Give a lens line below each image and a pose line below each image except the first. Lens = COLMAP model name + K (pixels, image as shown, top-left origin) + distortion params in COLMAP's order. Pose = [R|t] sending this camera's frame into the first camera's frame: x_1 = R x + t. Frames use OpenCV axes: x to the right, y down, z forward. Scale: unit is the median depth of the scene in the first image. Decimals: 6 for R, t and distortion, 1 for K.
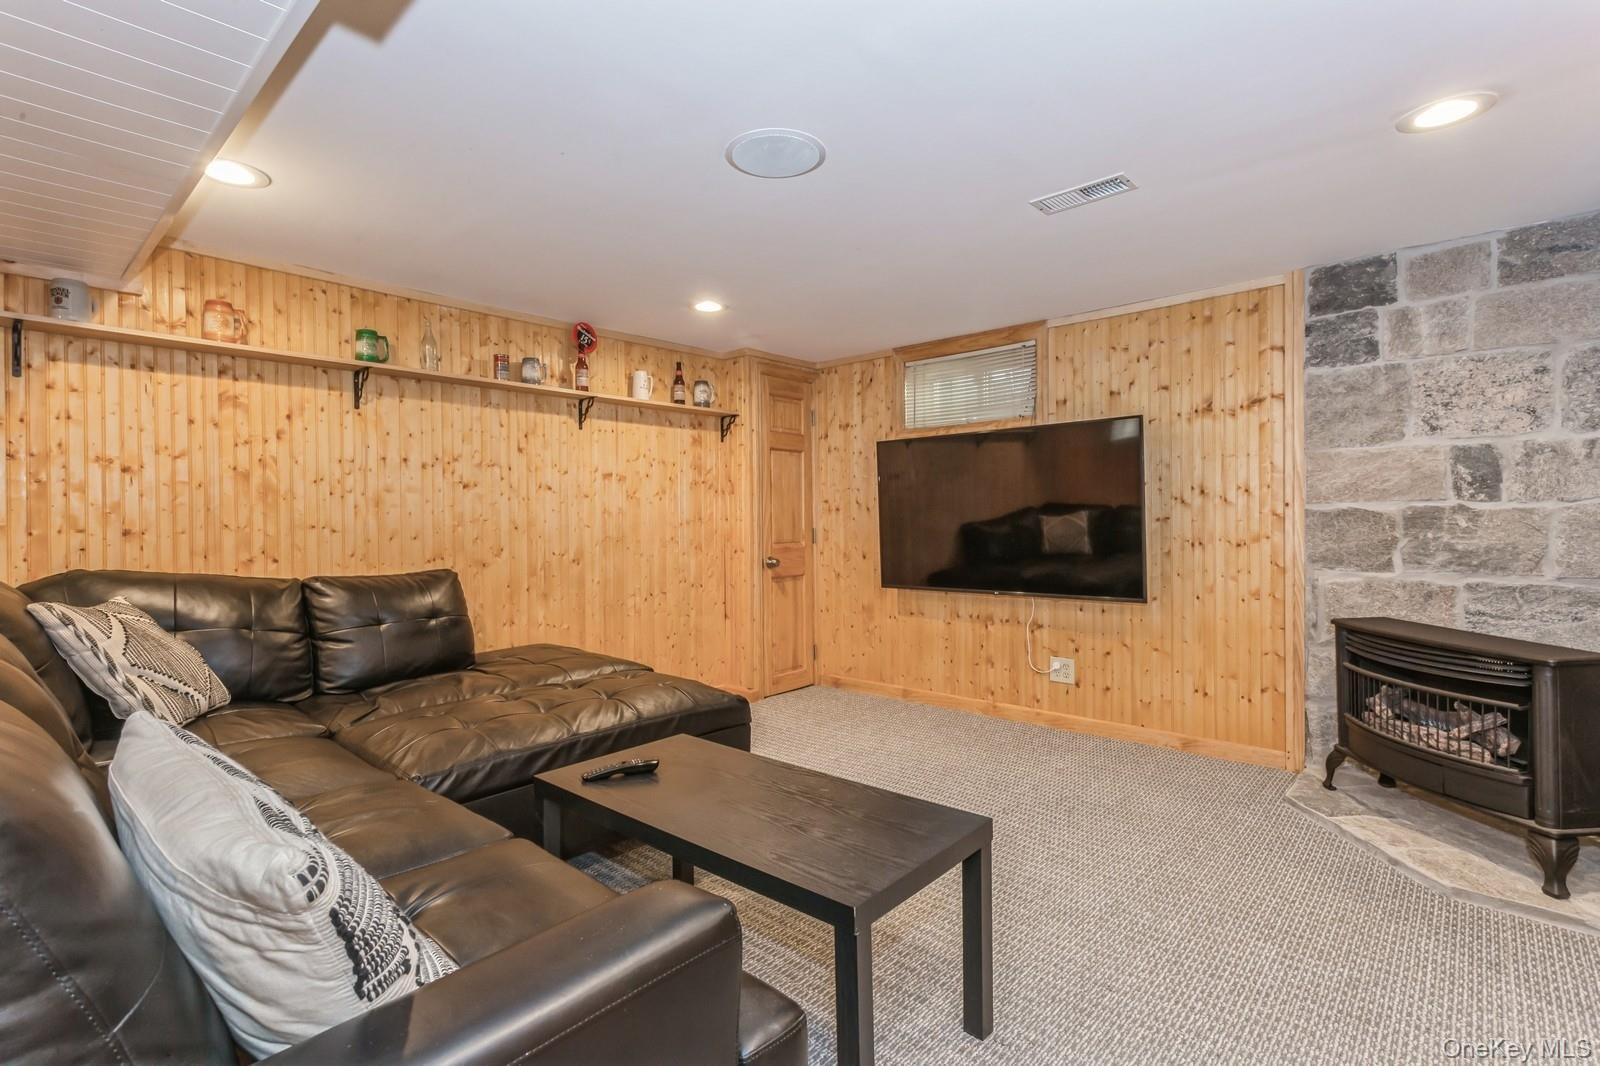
lens RADIAL K [[772.5, 0, 793.2], [0, 772.5, 514.3], [0, 0, 1]] dist [-0.002116, 0.000433]
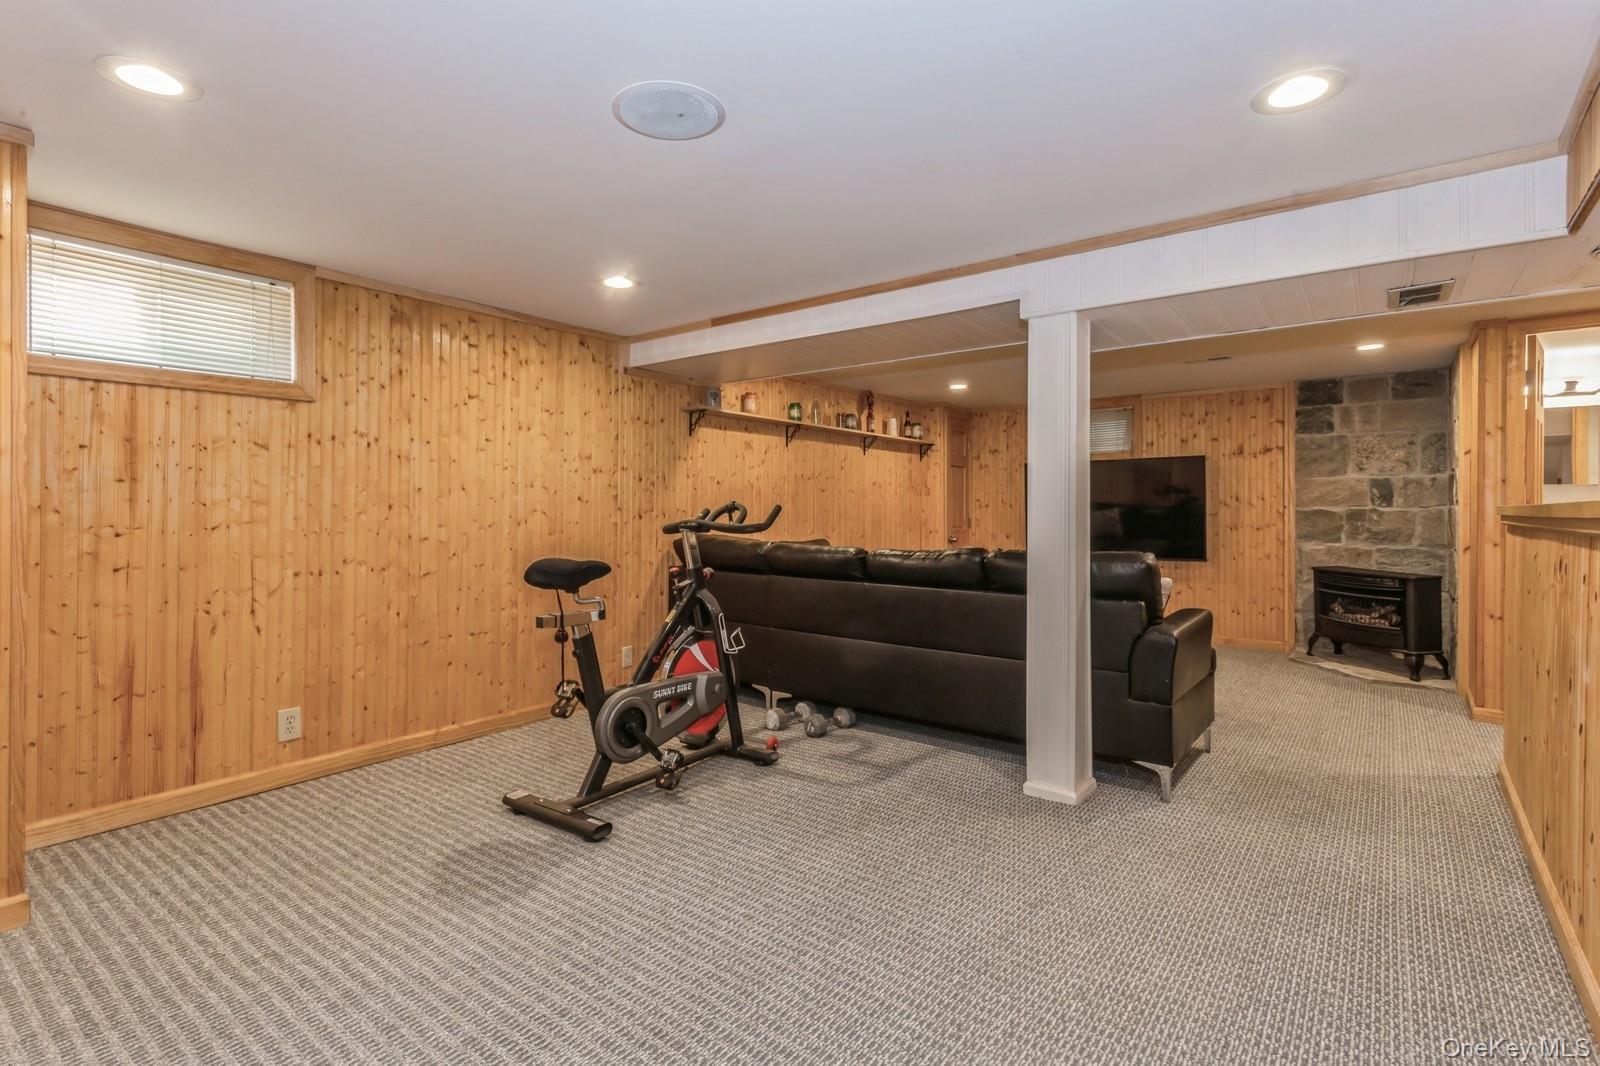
lens RADIAL K [[778.2, 0, 800.6], [0, 778.2, 494.8], [0, 0, 1]] dist [-0.000186, 0.000828]
pose [[0.996103, 0.012223, 0.087343, -0.707644], [-0.010880, 0.999815, -0.015845, 0.000226], [-0.087521, 0.014833, 0.996052, -0.785381]]
